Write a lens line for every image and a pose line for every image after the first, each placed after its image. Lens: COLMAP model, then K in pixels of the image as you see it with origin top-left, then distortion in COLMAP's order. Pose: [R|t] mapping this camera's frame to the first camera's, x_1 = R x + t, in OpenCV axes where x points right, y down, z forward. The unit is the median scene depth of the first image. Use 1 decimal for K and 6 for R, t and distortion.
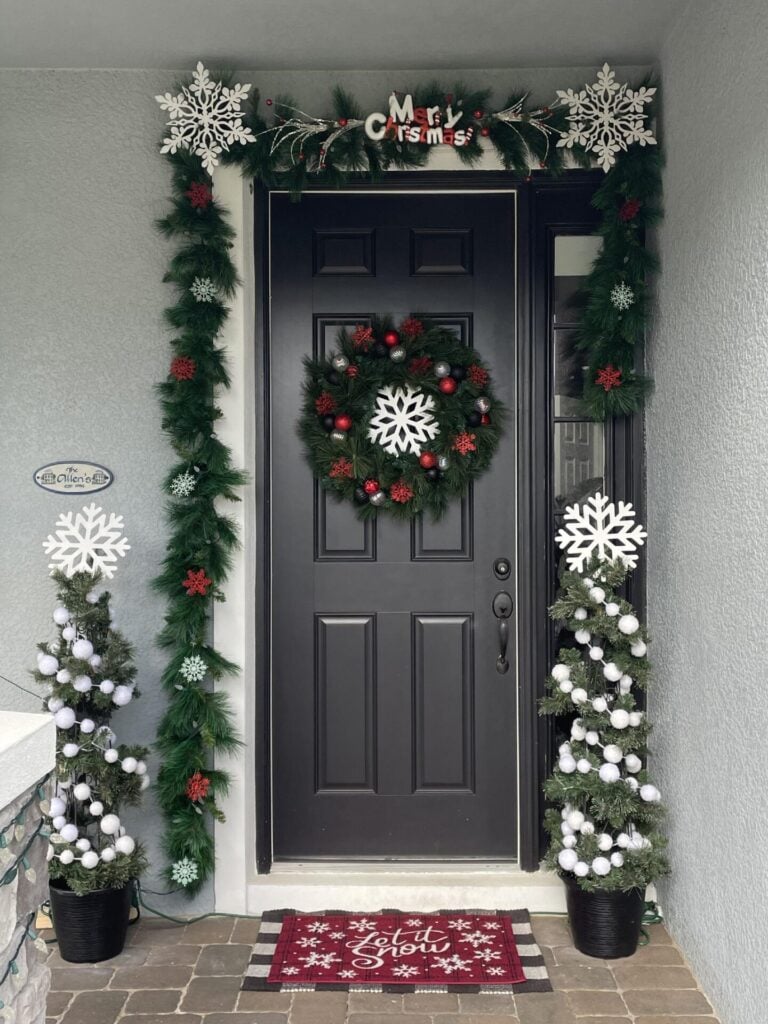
lens RADIAL K [[1085.9, 0, 373.2], [0, 1085.9, 504.9], [0, 0, 1]] dist [0.065091, 0.000000]
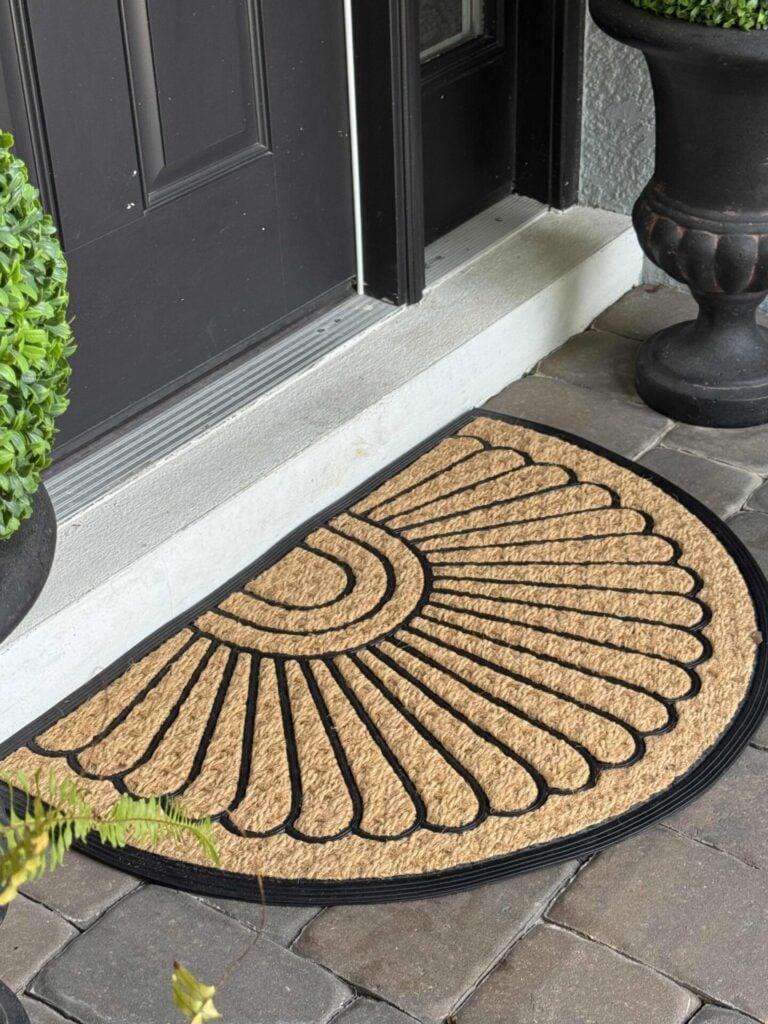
lens RADIAL K [[1766.6, 0, 377.8], [0, 1766.6, 510.5], [0, 0, 1]] dist [0.125580, 0.000000]
pose [[0.579878, -0.439962, 0.685693, -0.316688], [0.033012, 0.853646, 0.519807, 0.077848], [-0.814034, -0.278788, 0.509535, 0.678180]]
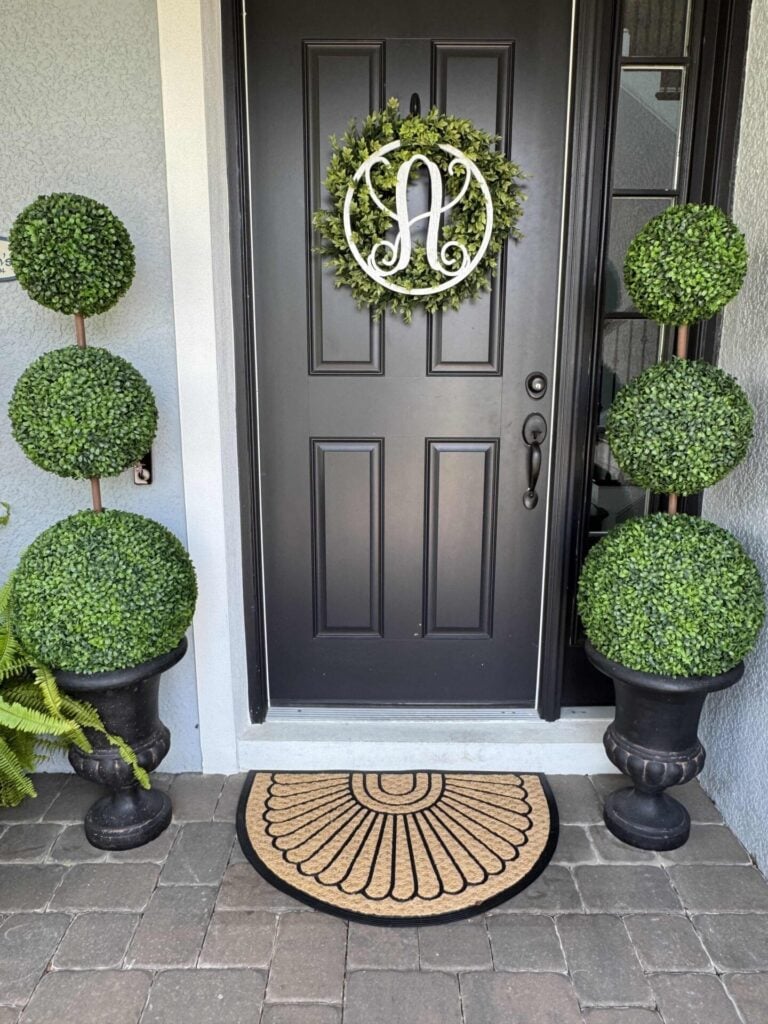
lens RADIAL K [[711.6, 0, 385.1], [0, 711.6, 513.1], [0, 0, 1]] dist [-0.008491, 0.007461]
pose [[0.999922, 0.004688, 0.011595, -0.002062], [-0.007110, 0.975782, 0.218632, 0.037083], [-0.010289, -0.218697, 0.975739, 0.461071]]
